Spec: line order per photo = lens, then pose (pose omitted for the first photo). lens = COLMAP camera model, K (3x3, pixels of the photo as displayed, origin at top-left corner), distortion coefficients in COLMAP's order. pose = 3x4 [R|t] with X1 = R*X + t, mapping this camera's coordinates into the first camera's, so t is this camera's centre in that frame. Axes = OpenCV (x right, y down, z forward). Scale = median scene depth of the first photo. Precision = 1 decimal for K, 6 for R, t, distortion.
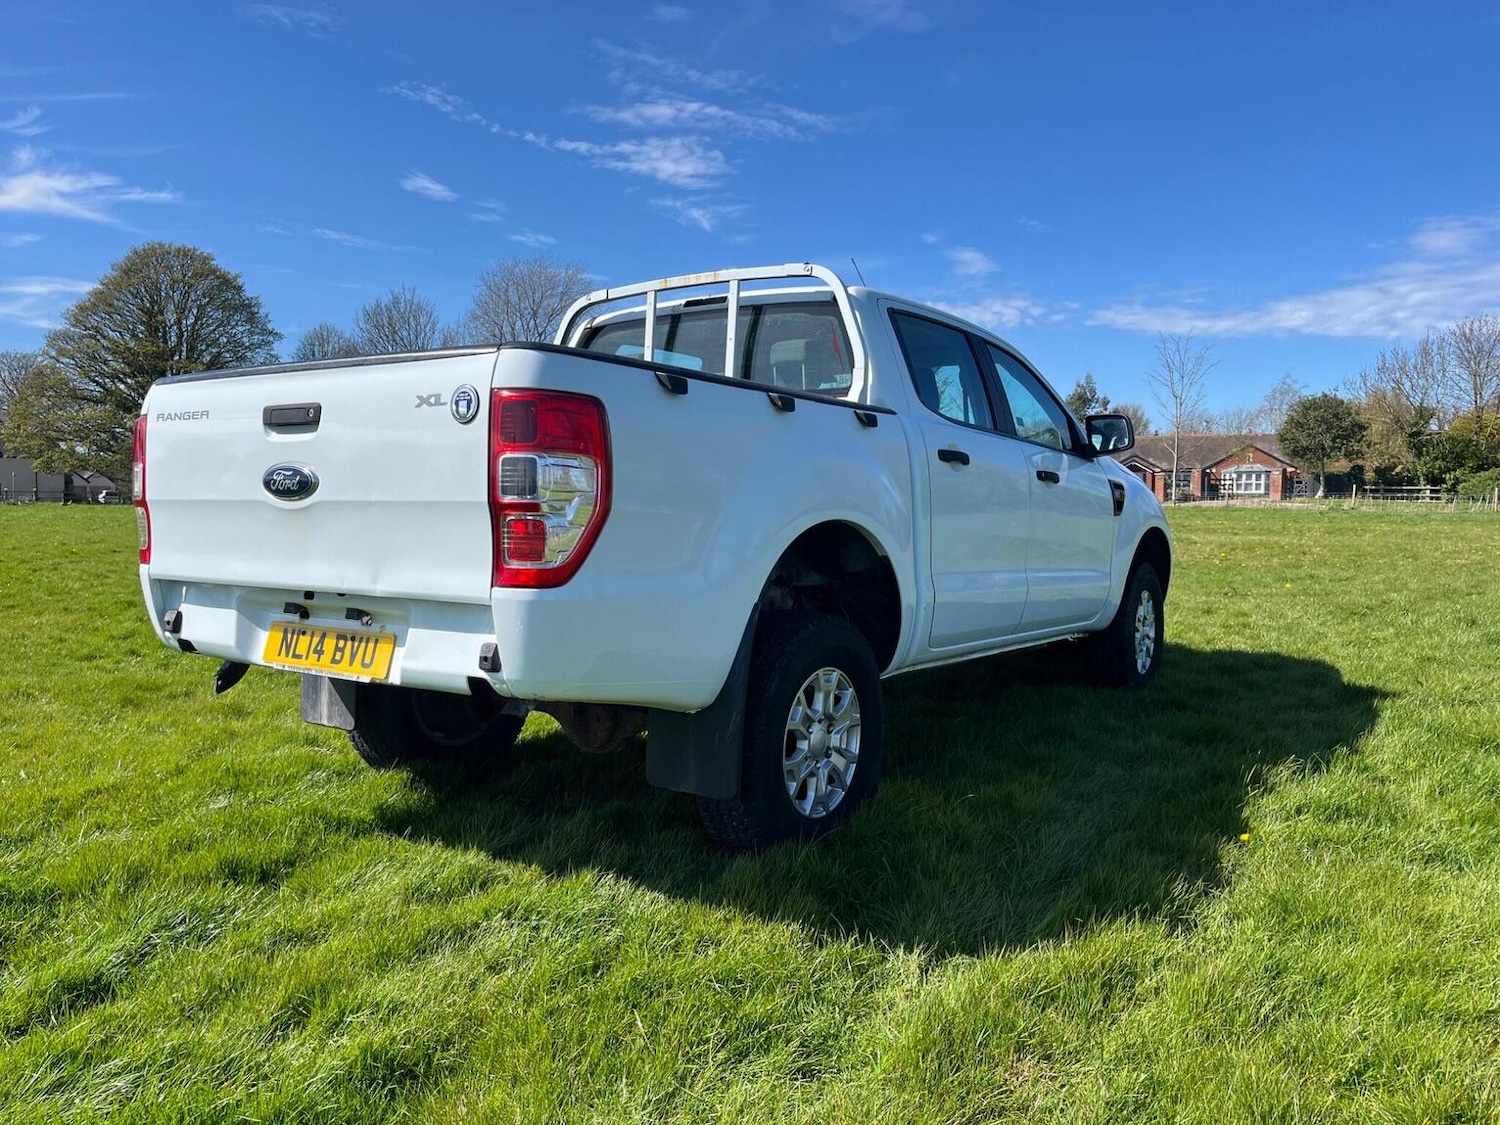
lens RADIAL K [[1133.3, 0, 753.5], [0, 1133.3, 566.8], [0, 0, 1]] dist [0.059792, -0.082227]
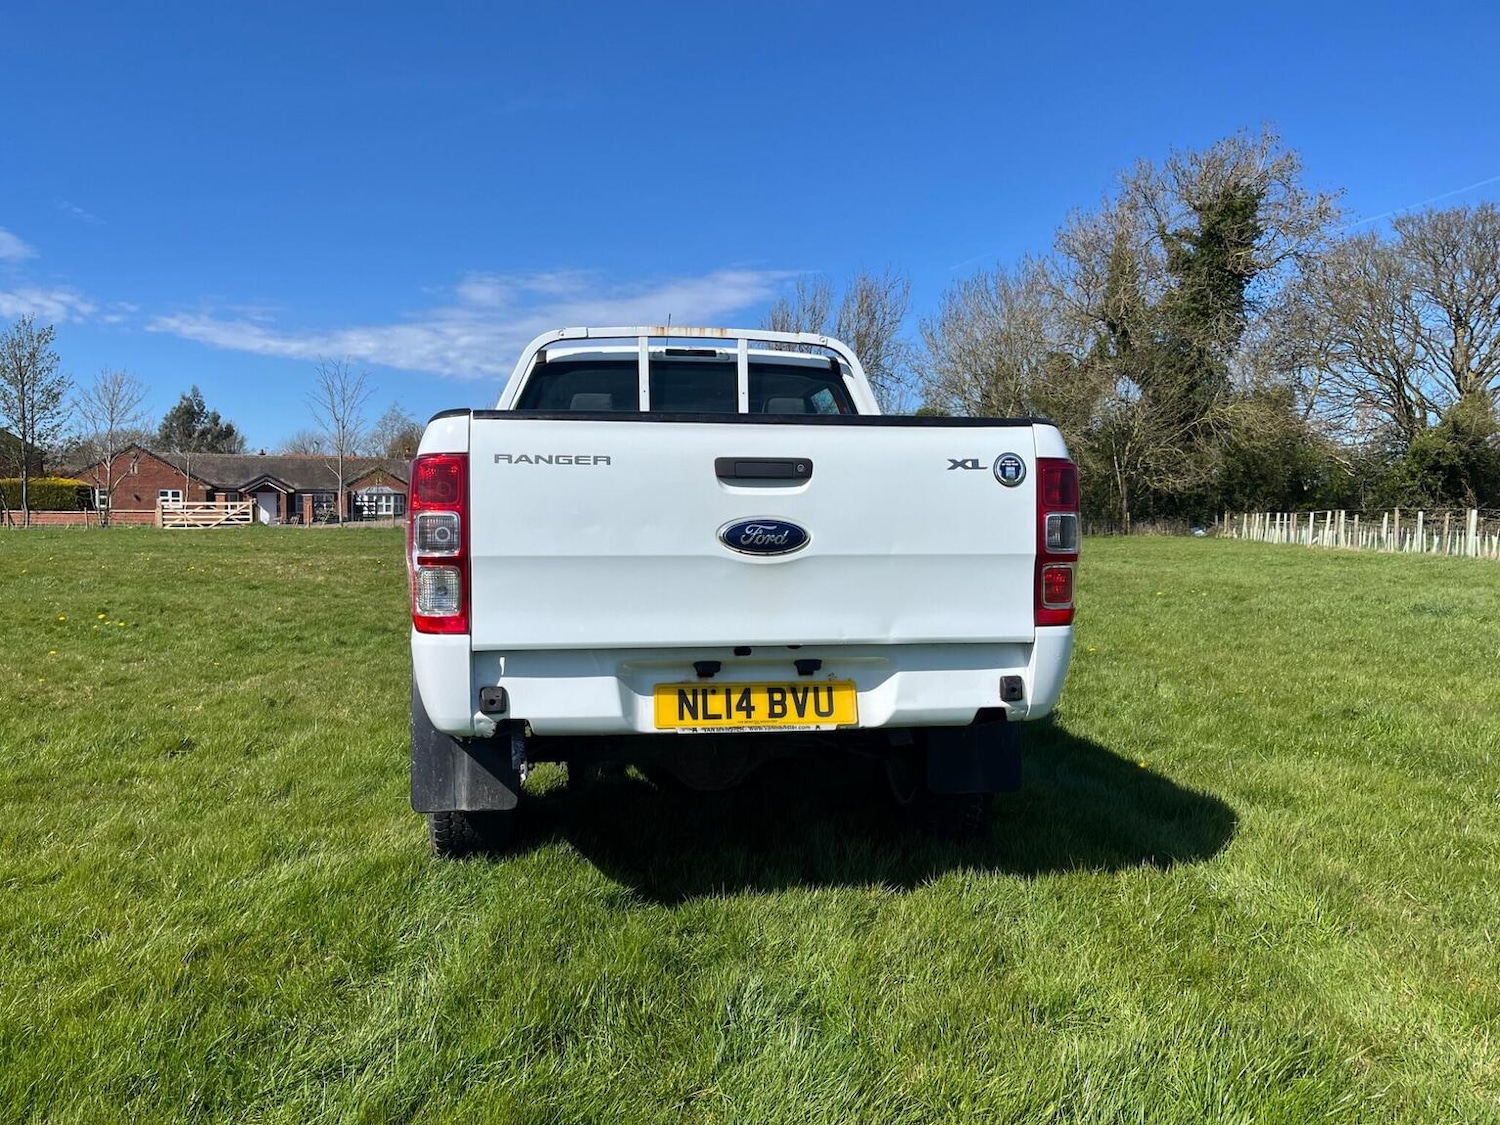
lens RADIAL K [[1133.3, 0, 741.3], [0, 1133.3, 573.7], [0, 0, 1]] dist [0.059792, -0.082227]
pose [[0.729394, -0.033997, 0.683248, -2.322990], [0.041569, 0.999121, 0.005337, -0.102662], [-0.682829, 0.024509, 0.730167, 0.649456]]
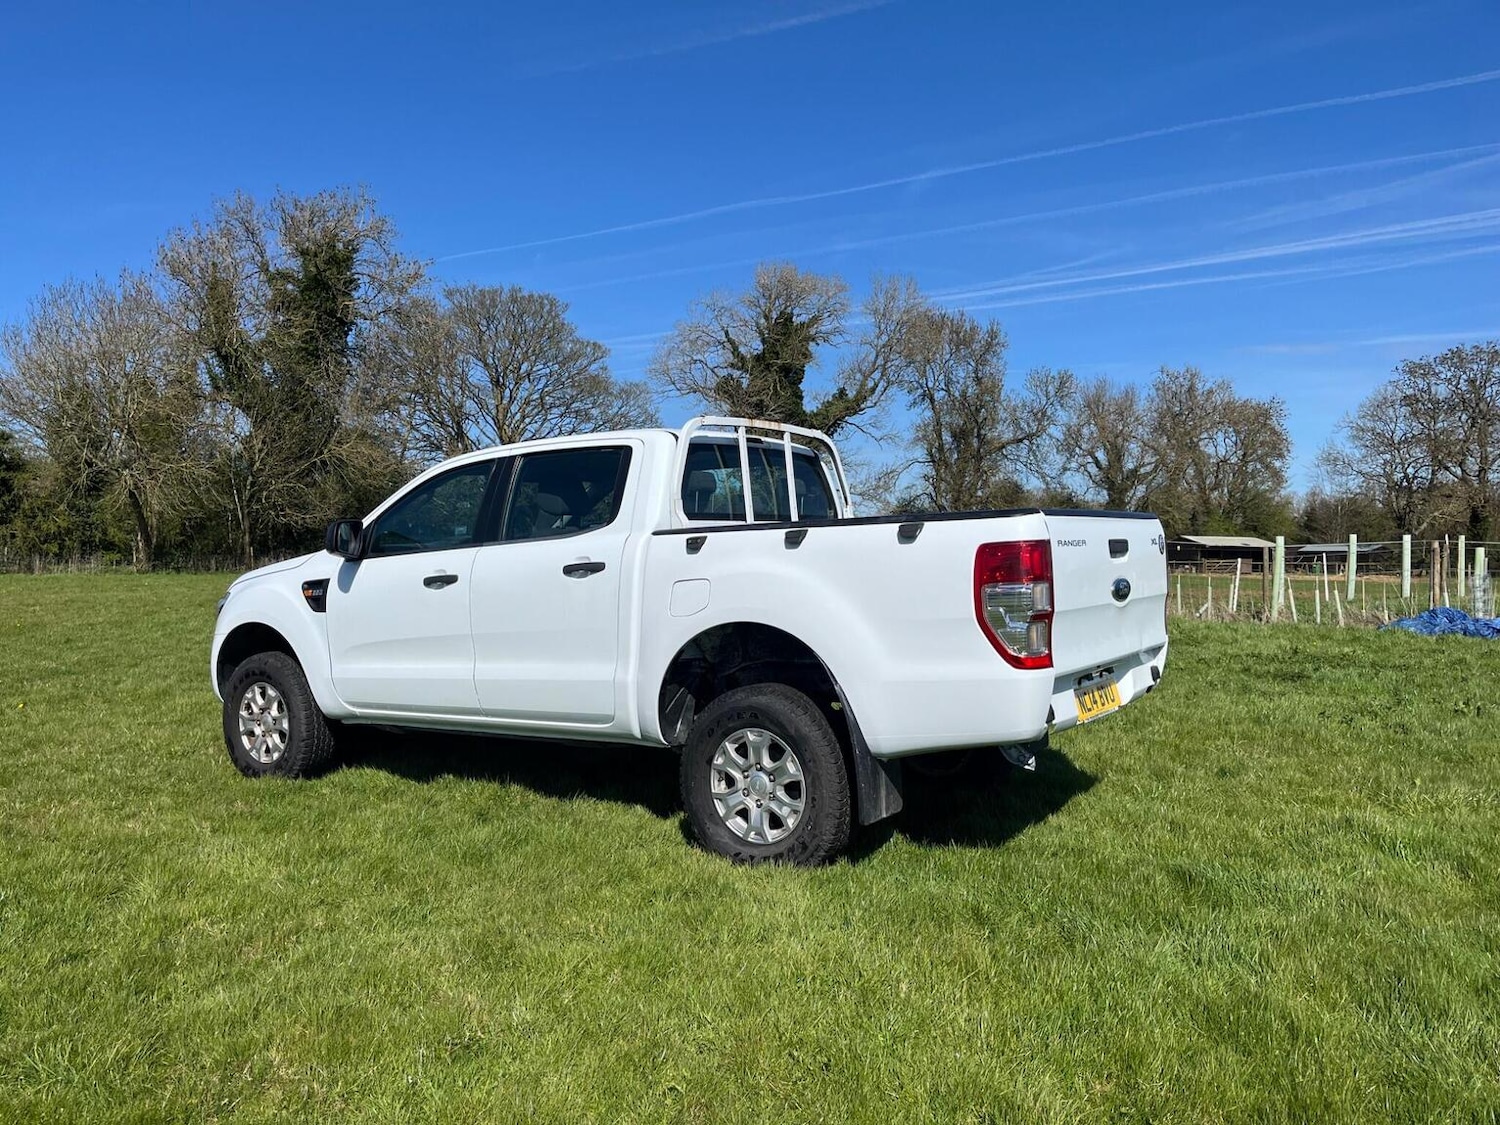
lens RADIAL K [[1133.3, 0, 737.6], [0, 1133.3, 570.2], [0, 0, 1]] dist [0.059792, -0.082227]
pose [[0.007786, -0.025886, 0.999635, -4.175949], [0.075681, 0.996813, 0.025224, -0.381787], [-0.997102, 0.075457, 0.009720, 3.208426]]
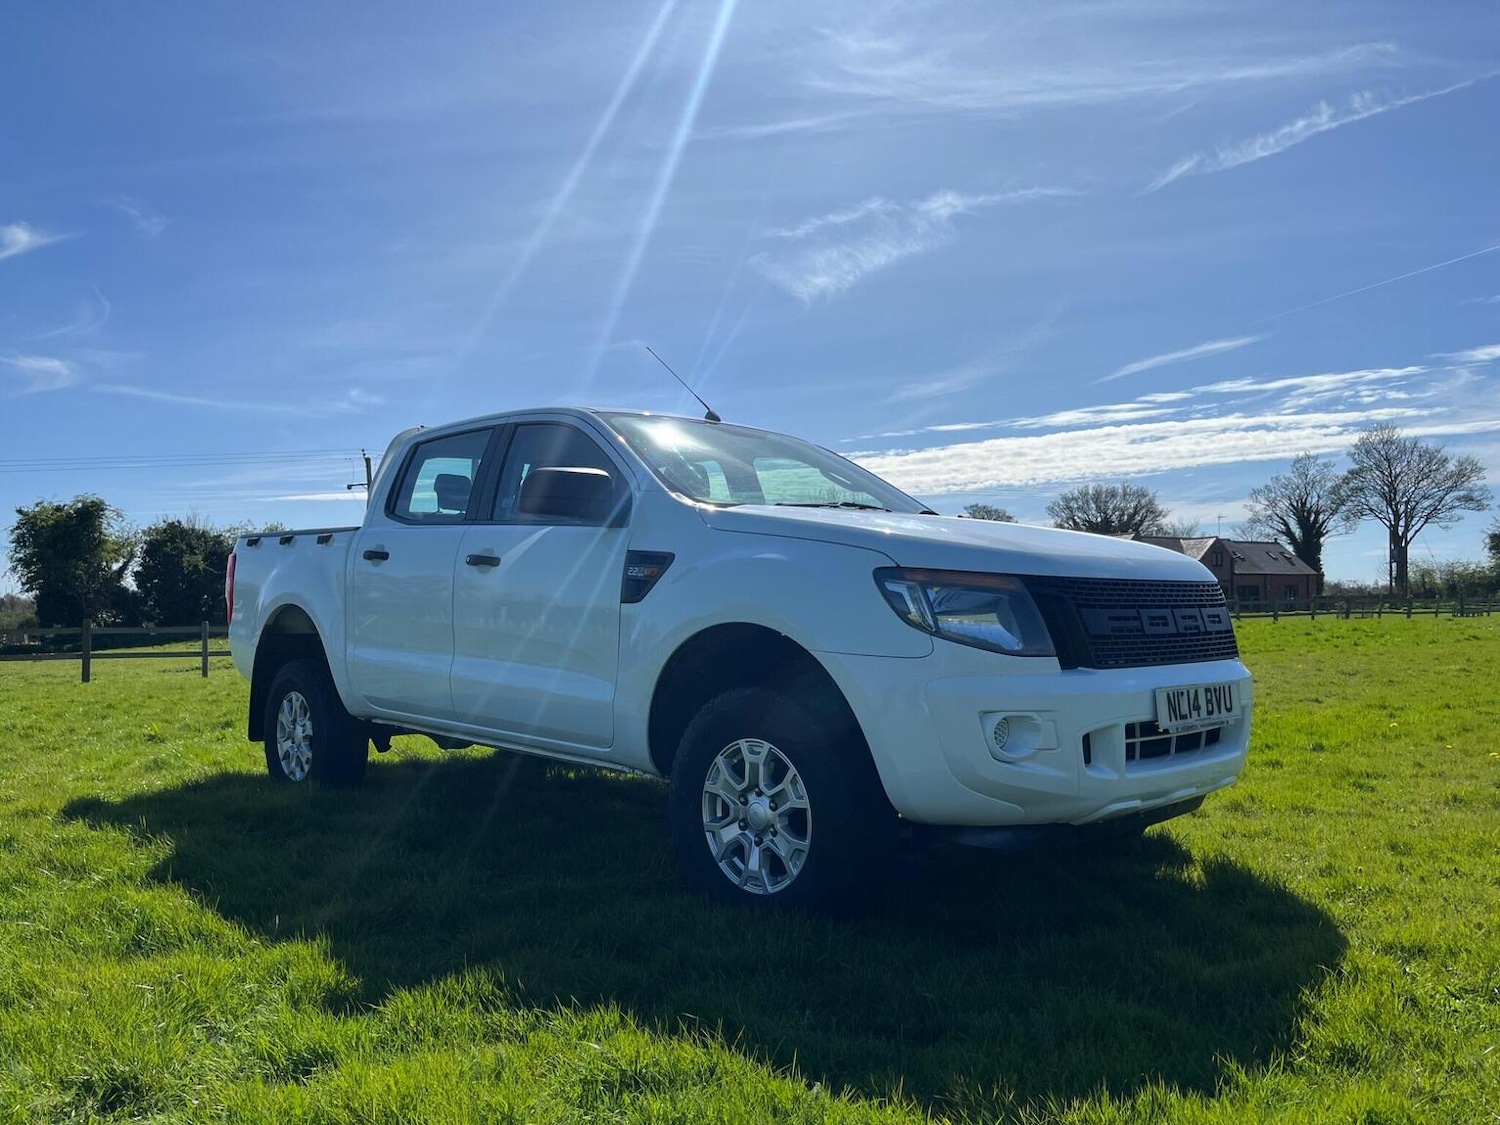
lens RADIAL K [[1133.3, 0, 748.0], [0, 1133.3, 557.8], [0, 0, 1]] dist [0.059792, -0.082227]
pose [[-0.205880, -0.047109, -0.977443, 3.949474], [-0.053249, 0.997900, -0.036879, -0.206712], [0.977127, 0.044455, -0.207957, 4.945898]]
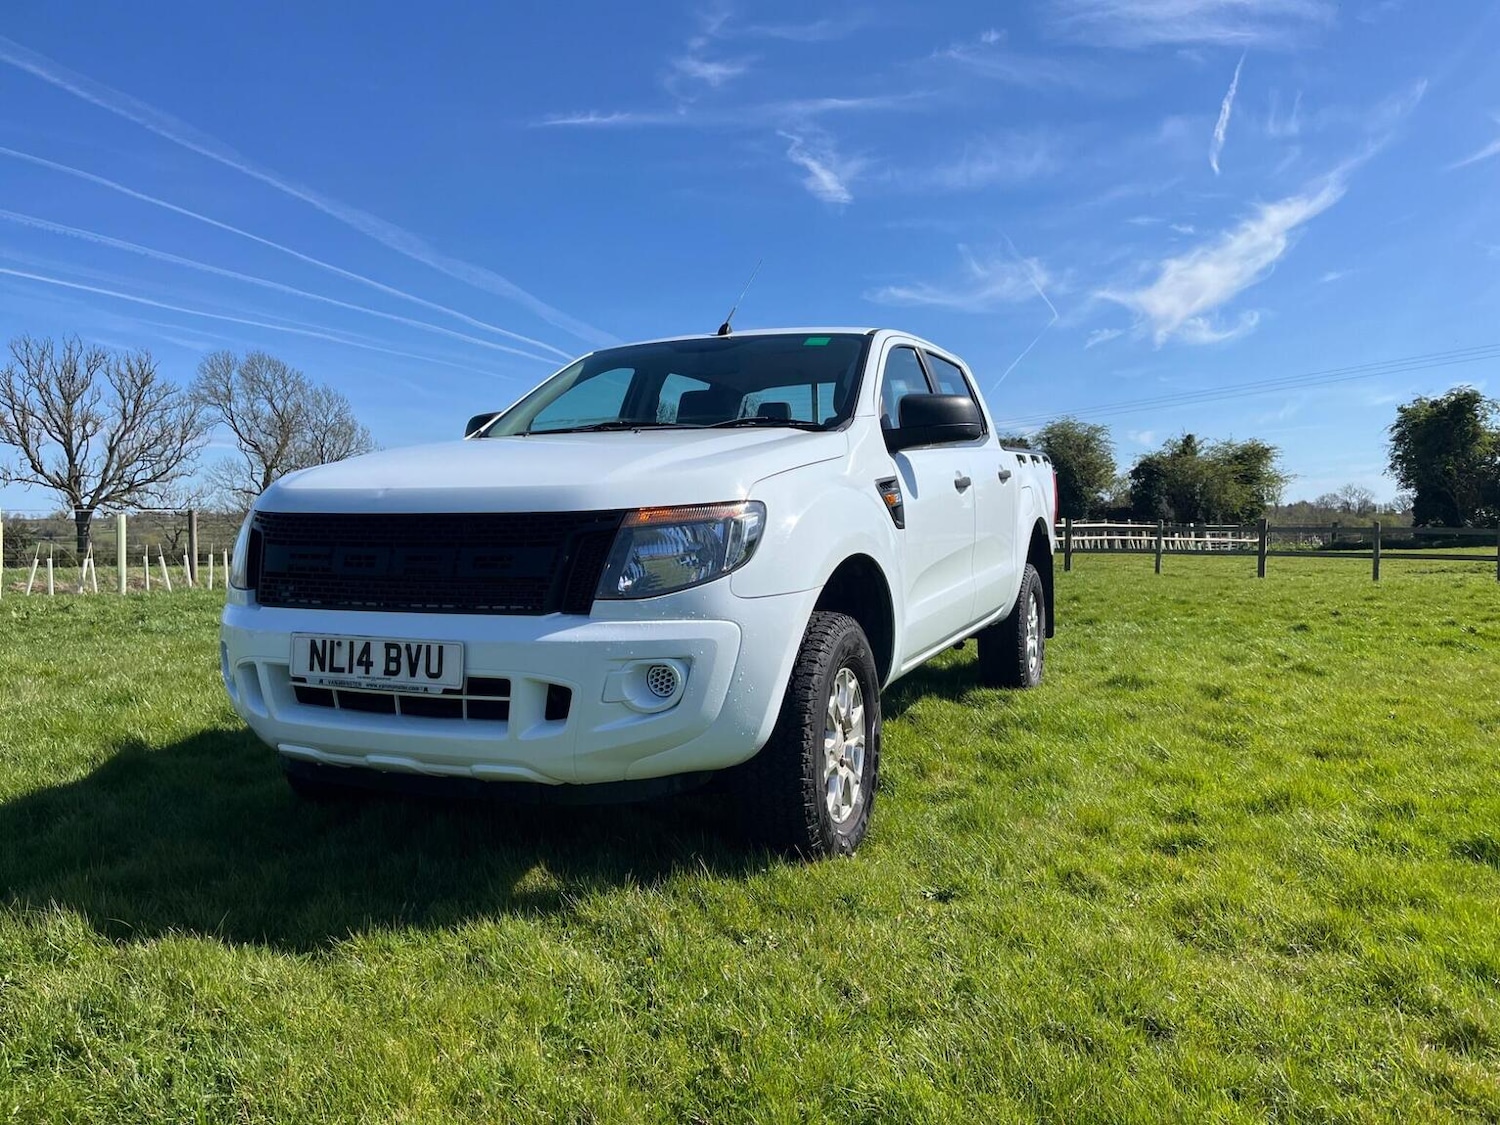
lens RADIAL K [[1133.3, 0, 760.5], [0, 1133.3, 567.0], [0, 0, 1]] dist [0.059792, -0.082227]
pose [[-0.979426, 0.010618, -0.201526, 1.096268], [-0.011094, 0.994272, 0.106301, -0.431268], [0.201501, 0.106350, -0.973698, 7.521483]]
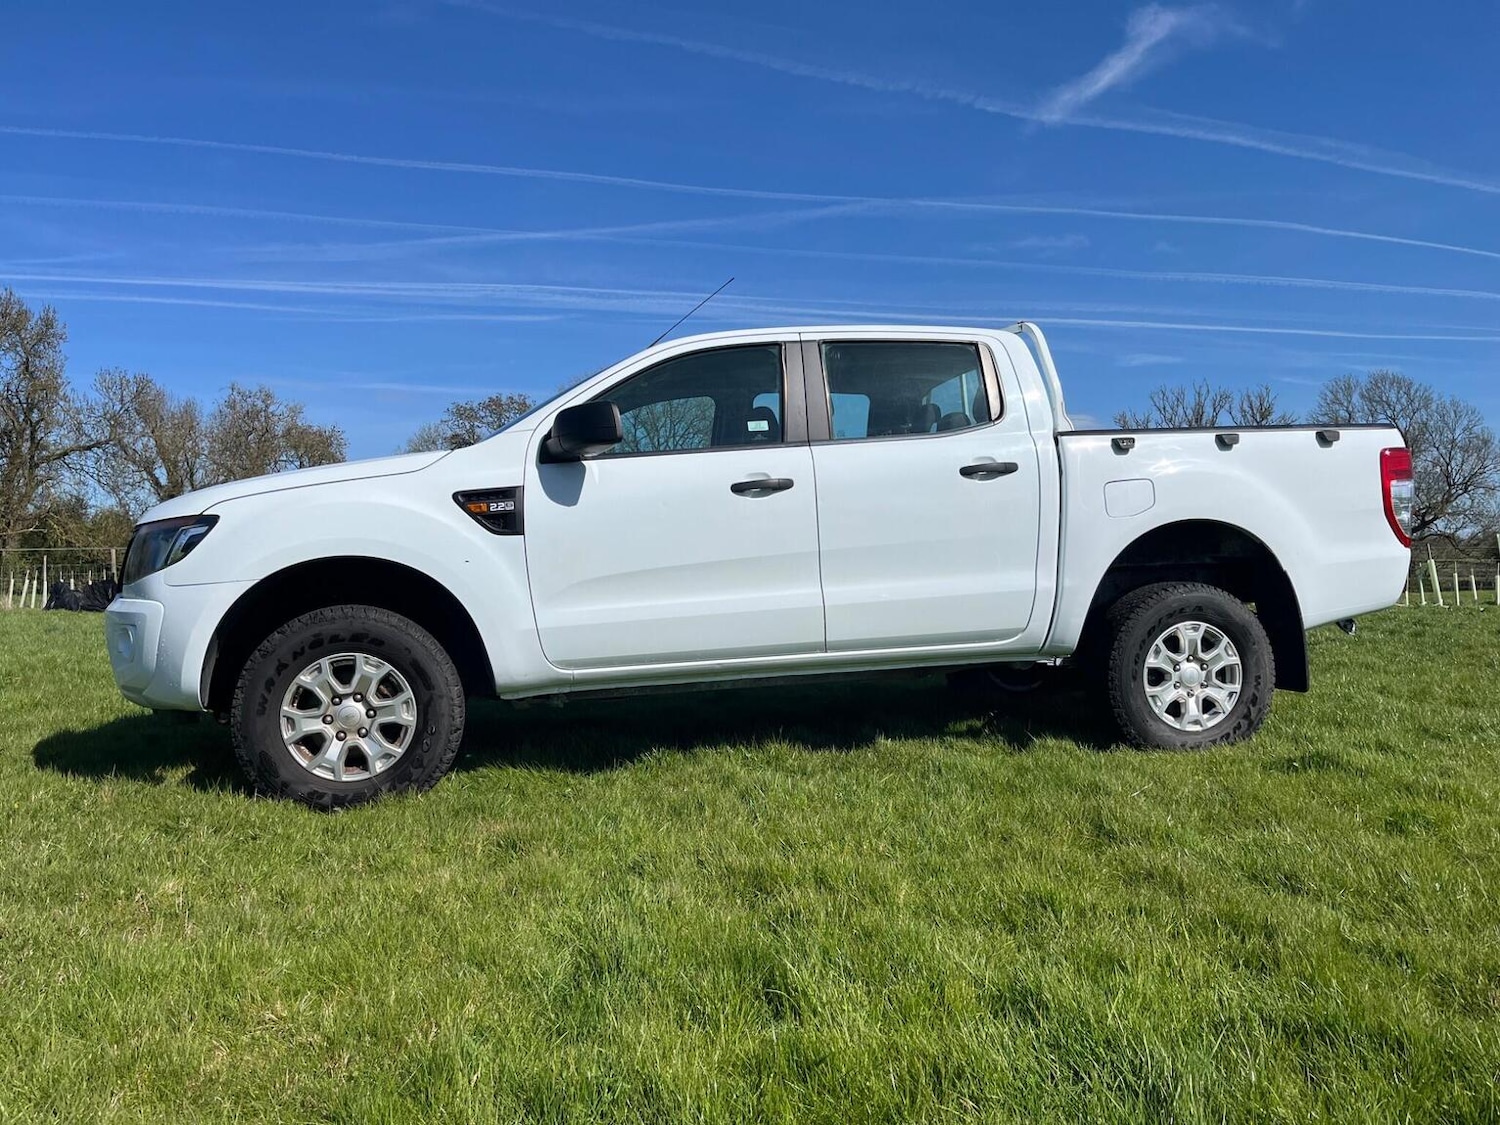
lens RADIAL K [[1133.3, 0, 756.5], [0, 1133.3, 576.2], [0, 0, 1]] dist [0.059792, -0.082227]
pose [[-0.733119, -0.000816, 0.680100, -2.311243], [0.059179, 0.996130, 0.064988, -0.280146], [-0.677520, 0.087891, -0.730234, 6.611818]]
